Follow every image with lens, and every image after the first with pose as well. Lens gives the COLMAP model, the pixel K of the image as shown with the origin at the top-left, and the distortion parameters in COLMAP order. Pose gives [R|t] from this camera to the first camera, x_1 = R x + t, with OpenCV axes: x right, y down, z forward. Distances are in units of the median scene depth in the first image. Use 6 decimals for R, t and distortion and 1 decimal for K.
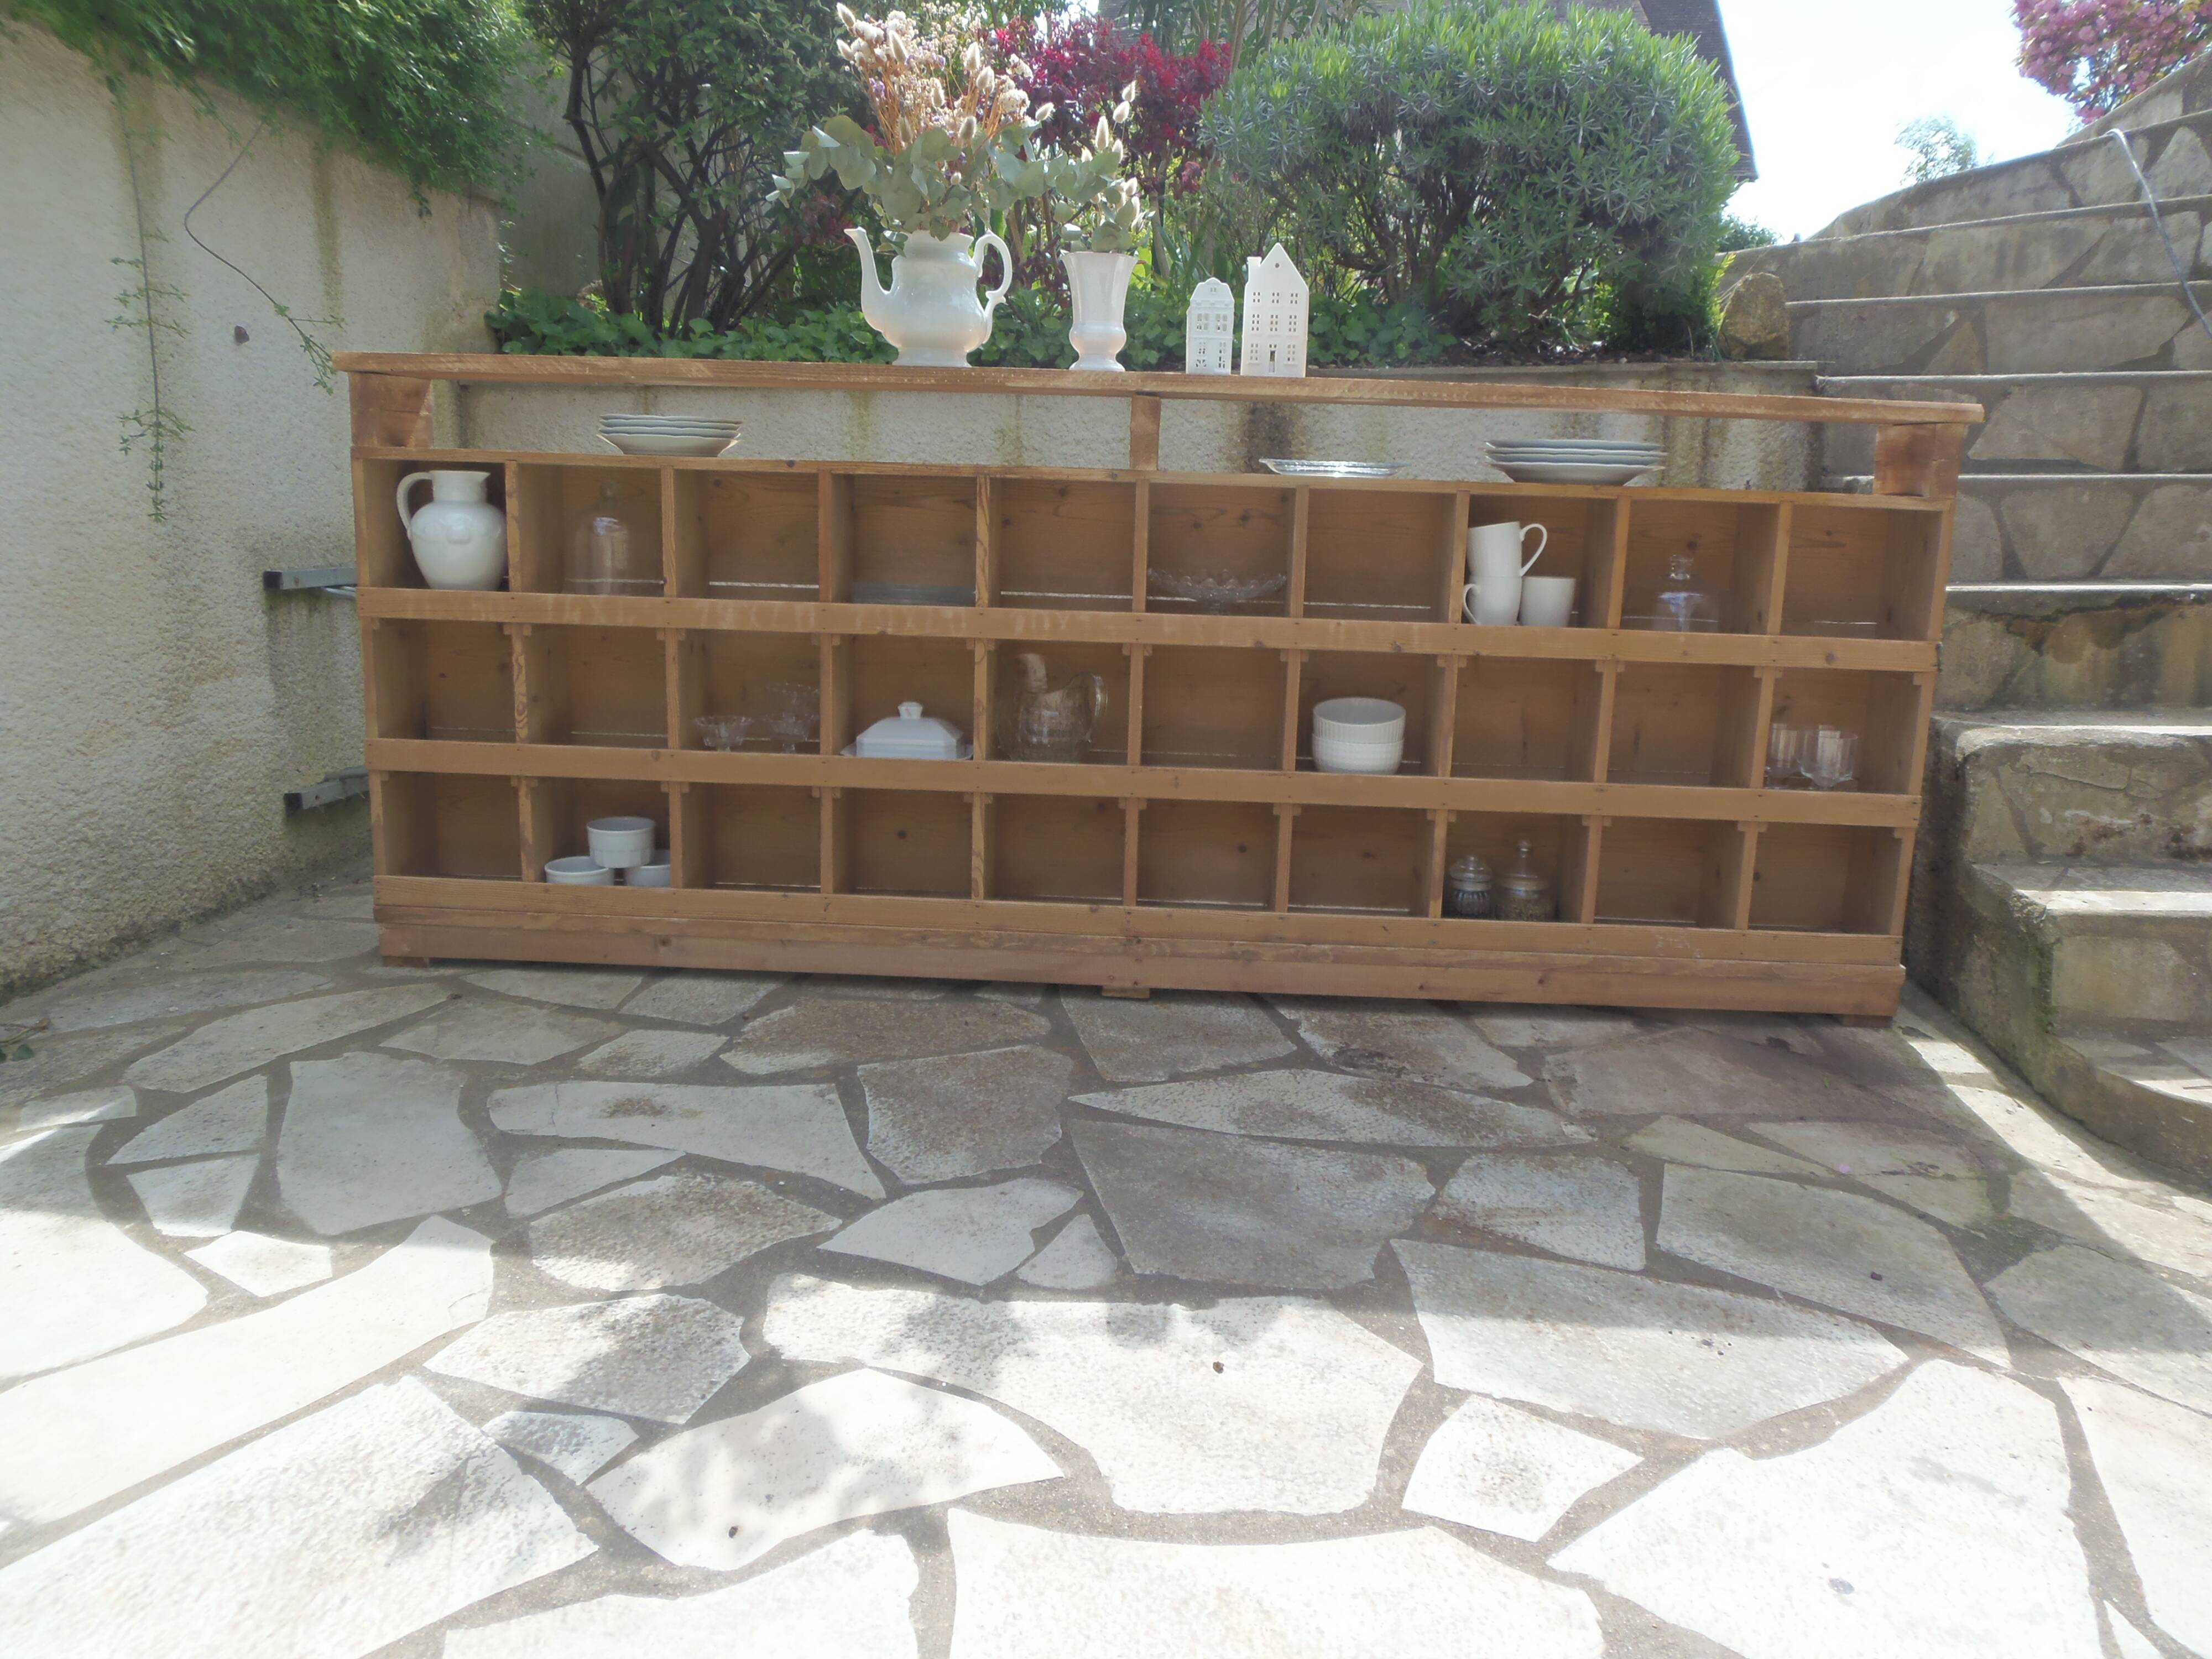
lens RADIAL K [[1626.8, 0, 1116.2], [0, 1626.8, 791.9], [0, 0, 1]] dist [-0.012119, -0.007463]
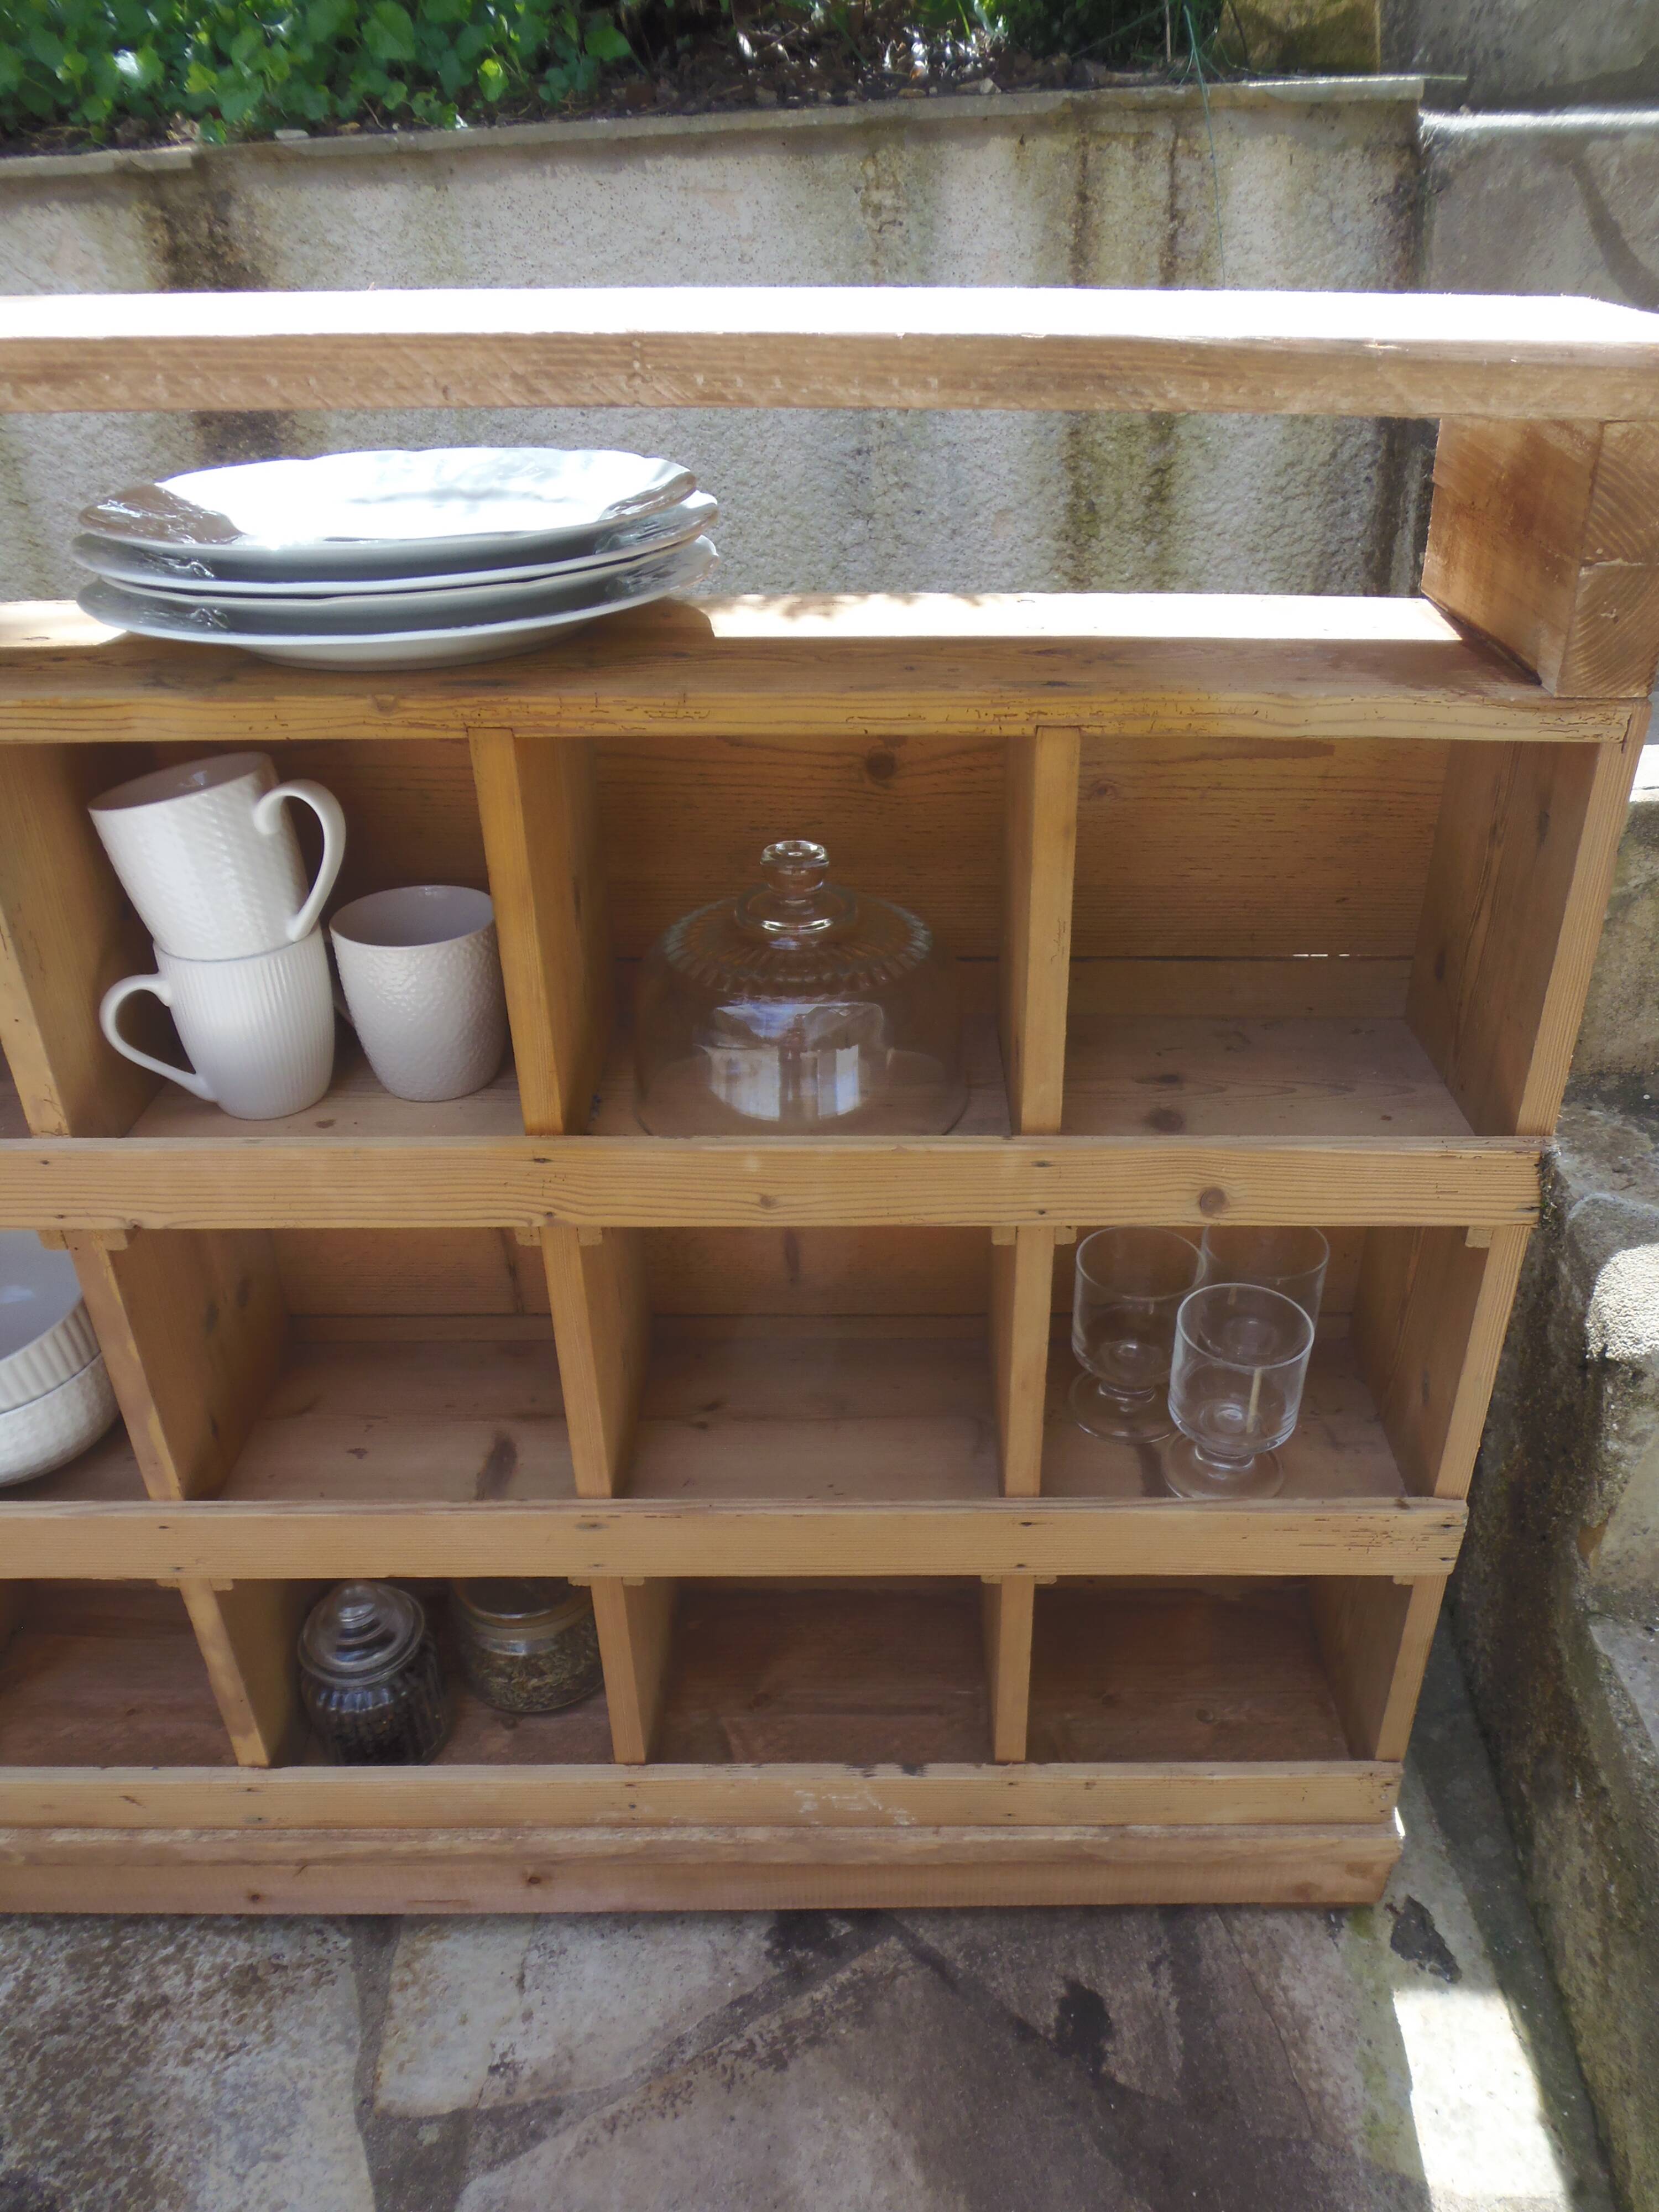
lens RADIAL K [[1627.2, 0, 902.1], [0, 1627.2, 1122.4], [0, 0, 1]] dist [-0.015829, -0.000540]
pose [[0.998650, -0.048557, 0.018452, 0.370203], [0.039652, 0.942071, 0.333060, -0.207283], [-0.033555, -0.331879, 0.942725, 0.695608]]
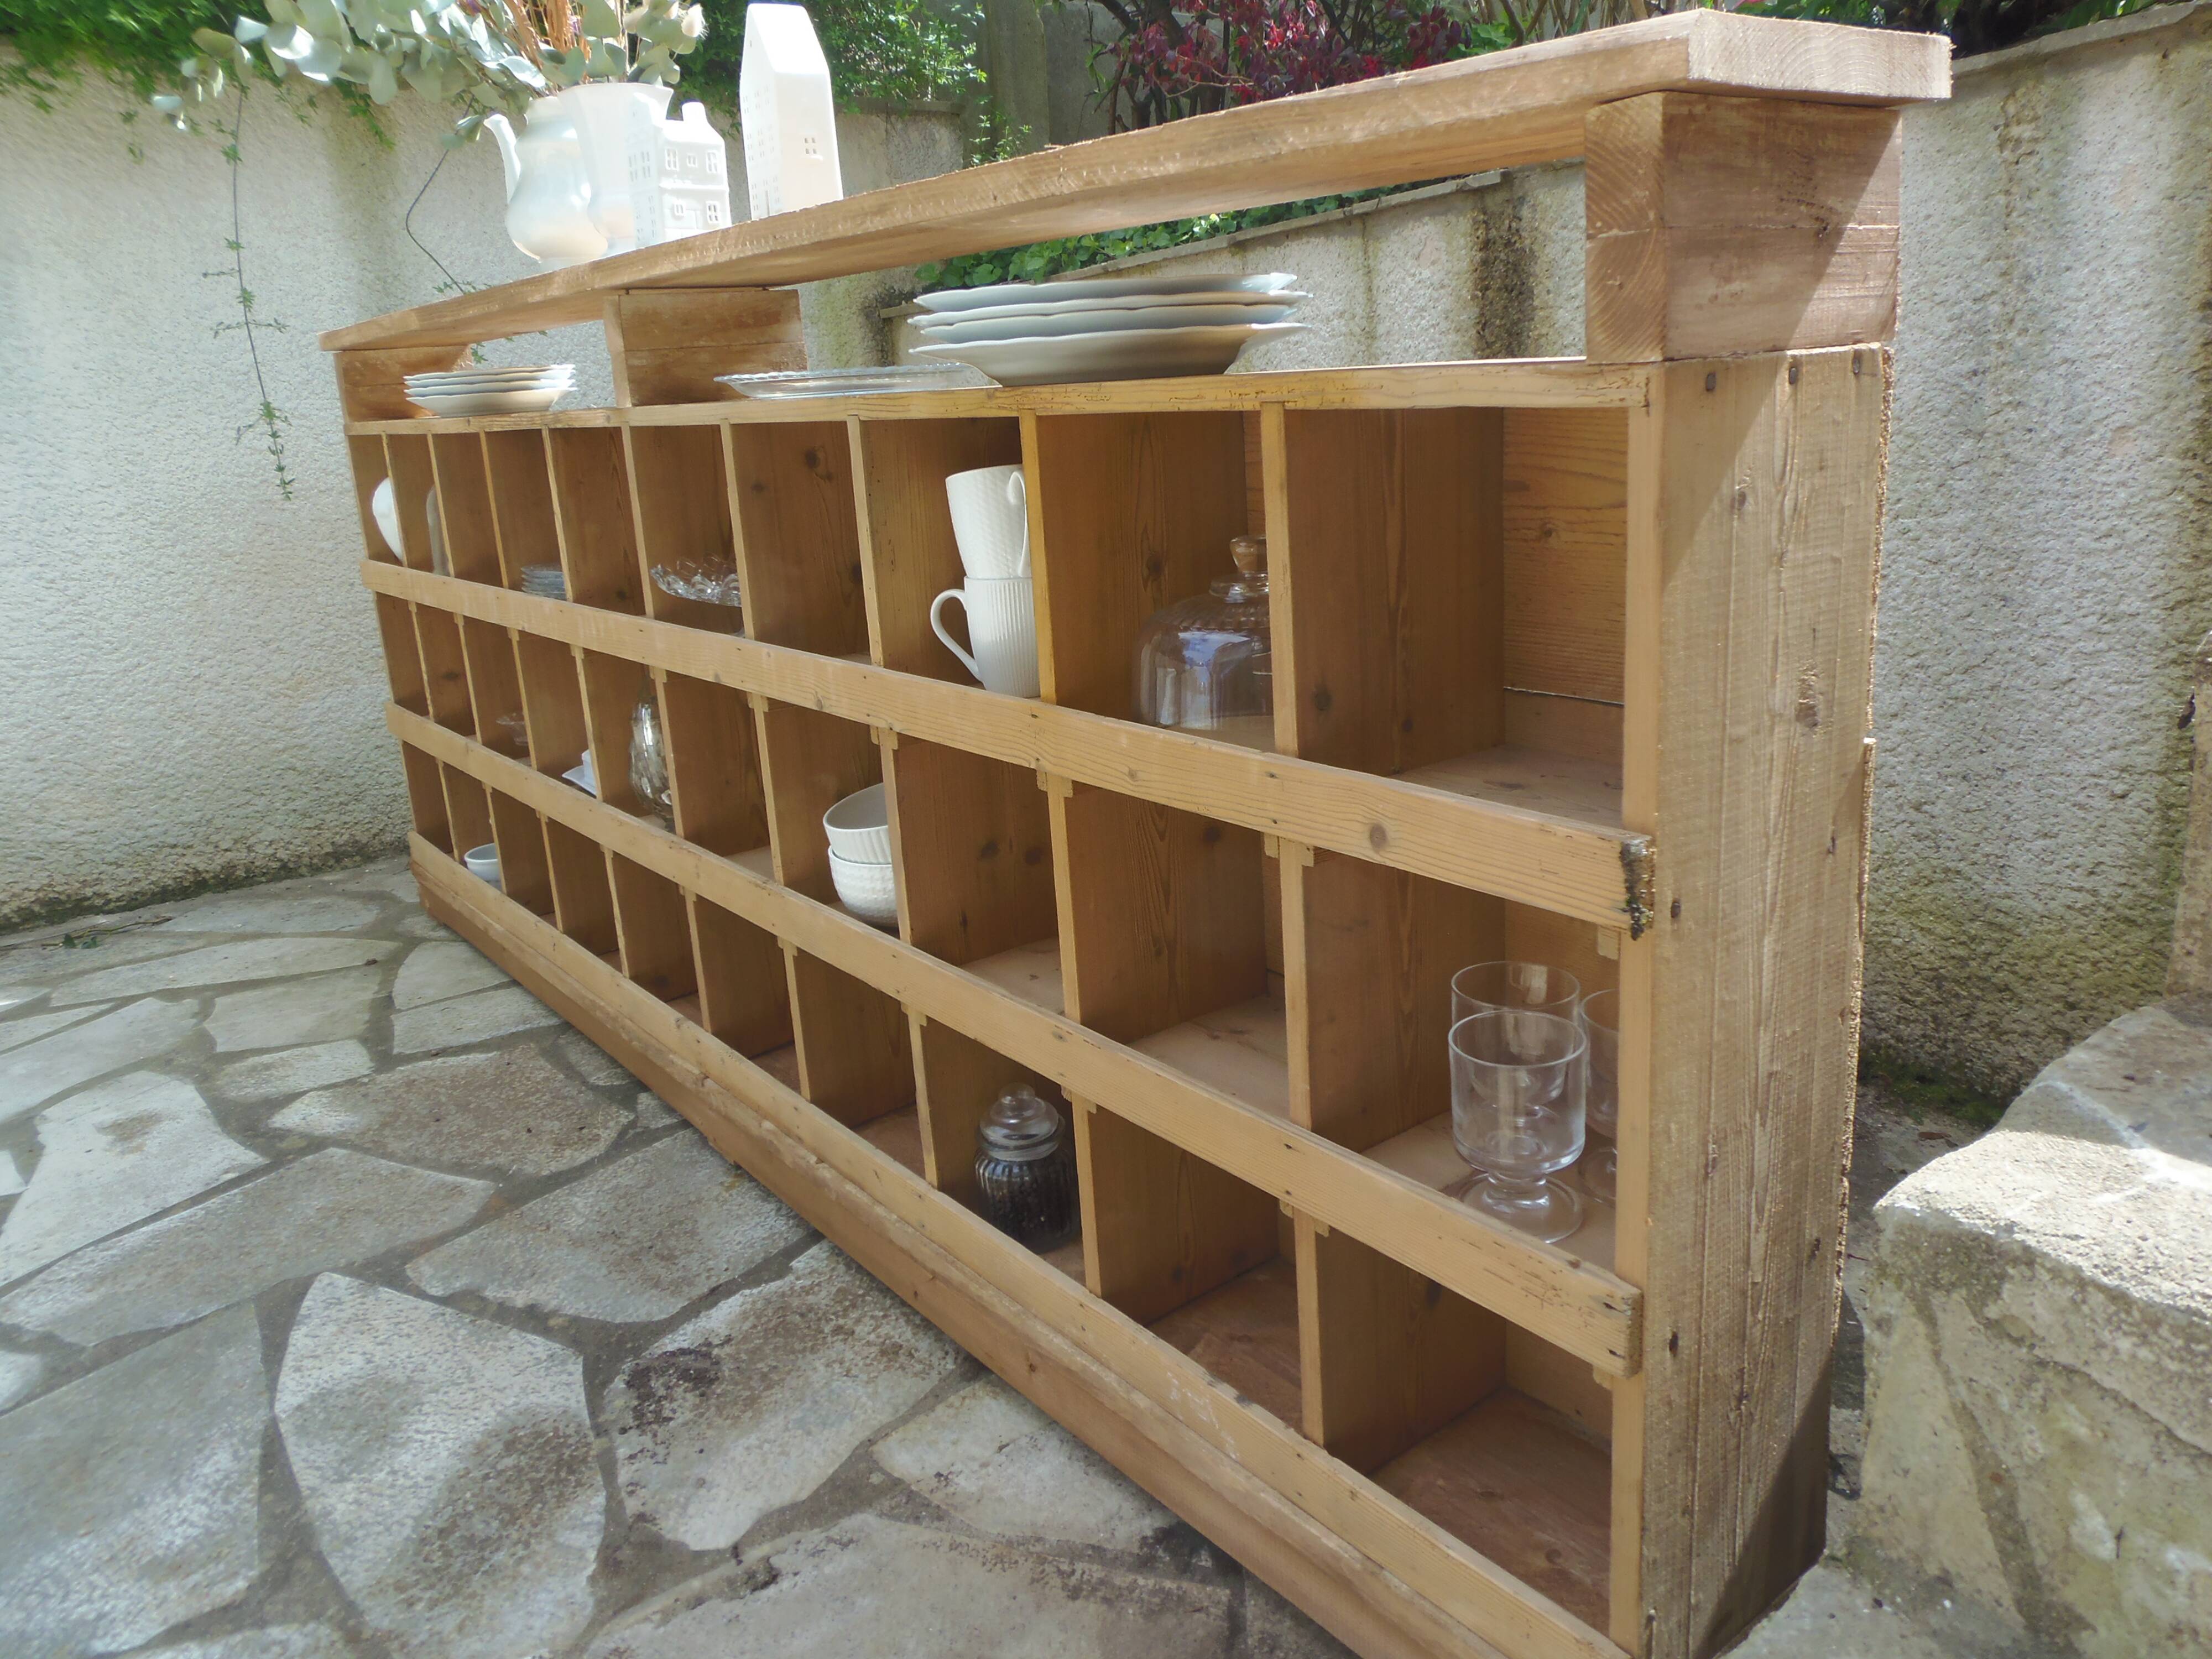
lens RADIAL K [[1627.2, 0, 1112.7], [0, 1627.2, 777.4], [0, 0, 1]] dist [-0.015829, -0.000540]
pose [[0.632284, 0.120224, -0.765352, 0.673837], [-0.064511, 0.992626, 0.102630, -0.128224], [0.772046, -0.015518, 0.635377, 0.720731]]
